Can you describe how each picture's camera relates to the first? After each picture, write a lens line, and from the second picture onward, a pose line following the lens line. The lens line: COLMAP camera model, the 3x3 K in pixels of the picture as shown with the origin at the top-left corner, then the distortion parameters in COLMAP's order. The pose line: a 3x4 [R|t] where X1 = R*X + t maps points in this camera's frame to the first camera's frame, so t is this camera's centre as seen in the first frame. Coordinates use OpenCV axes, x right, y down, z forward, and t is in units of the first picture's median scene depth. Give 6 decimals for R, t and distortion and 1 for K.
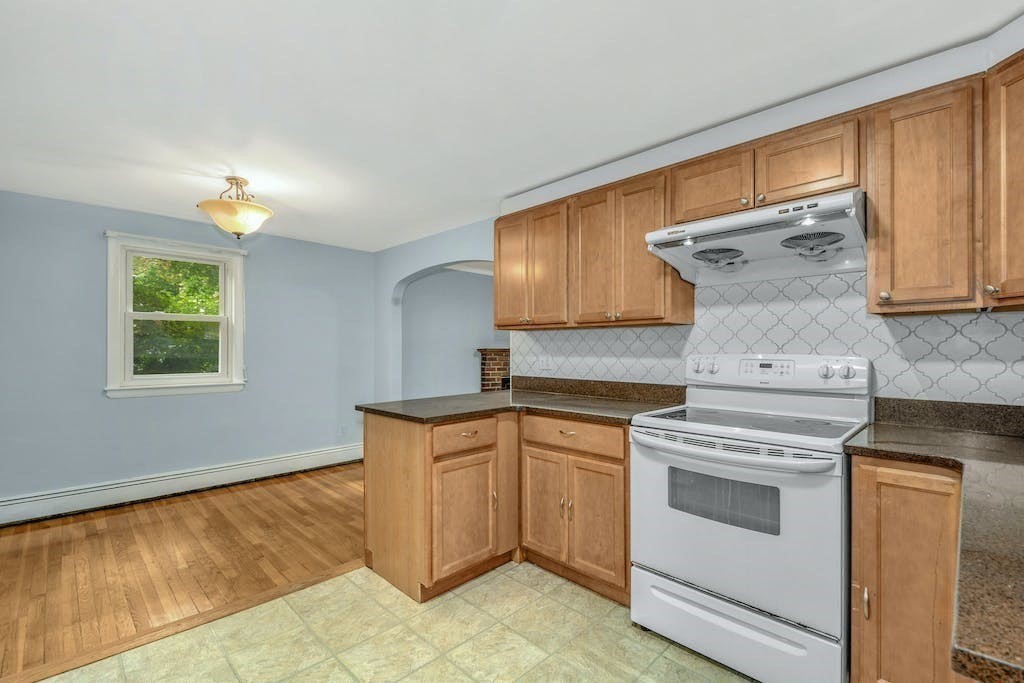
lens RADIAL K [[452.9, 0, 517.0], [0, 452.9, 343.2], [0, 0, 1]] dist [0.018196, -0.008929]
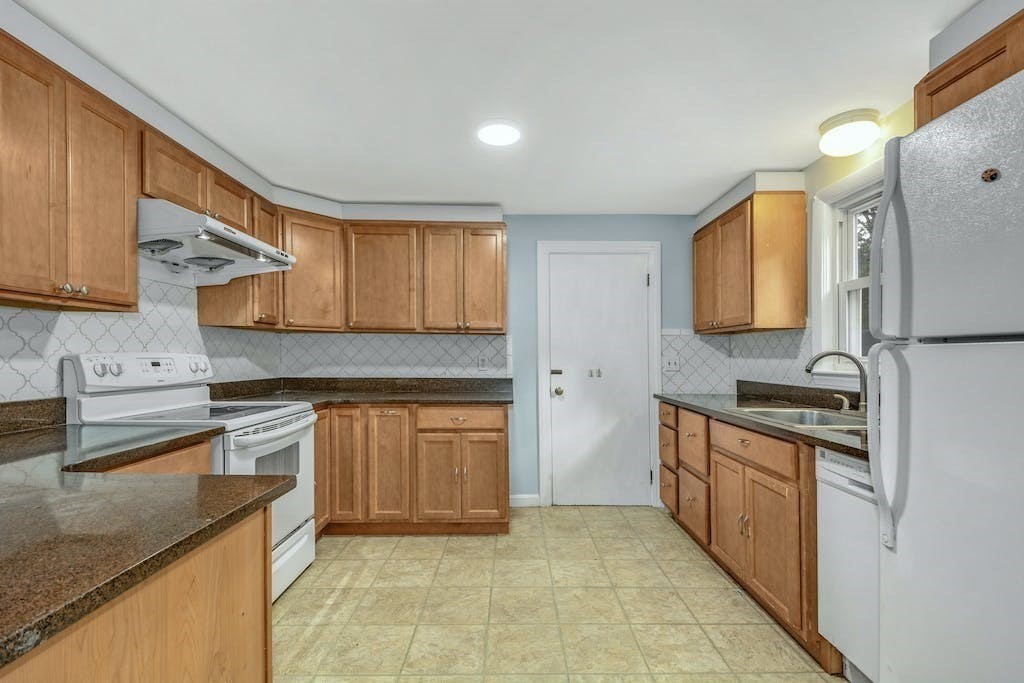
lens RADIAL K [[452.9, 0, 515.0], [0, 452.9, 348.8], [0, 0, 1]] dist [0.018196, -0.008929]
pose [[-0.721314, 0.000023, 0.692608, -0.781738], [-0.023148, 0.999441, -0.024140, 0.023170], [-0.692221, -0.033446, -0.720910, 1.258949]]
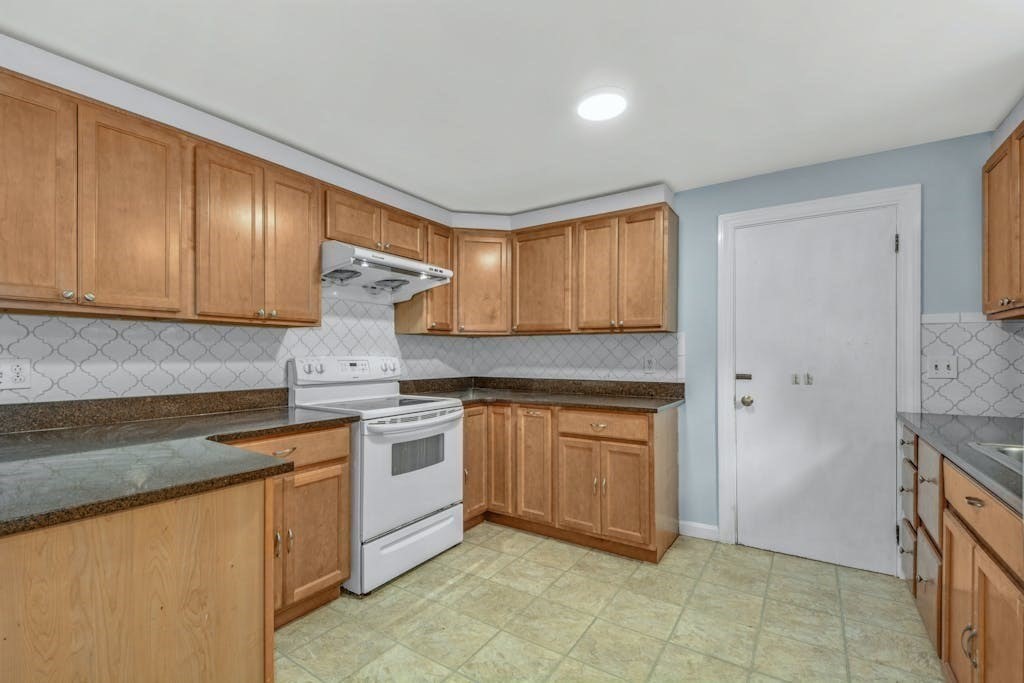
lens RADIAL K [[452.9, 0, 510.1], [0, 452.9, 349.0], [0, 0, 1]] dist [0.018196, -0.008929]
pose [[-0.200118, 0.008520, 0.979735, -0.908221], [-0.018287, 0.999756, -0.012429, 0.012574], [-0.979601, -0.020403, -0.199914, 0.869634]]
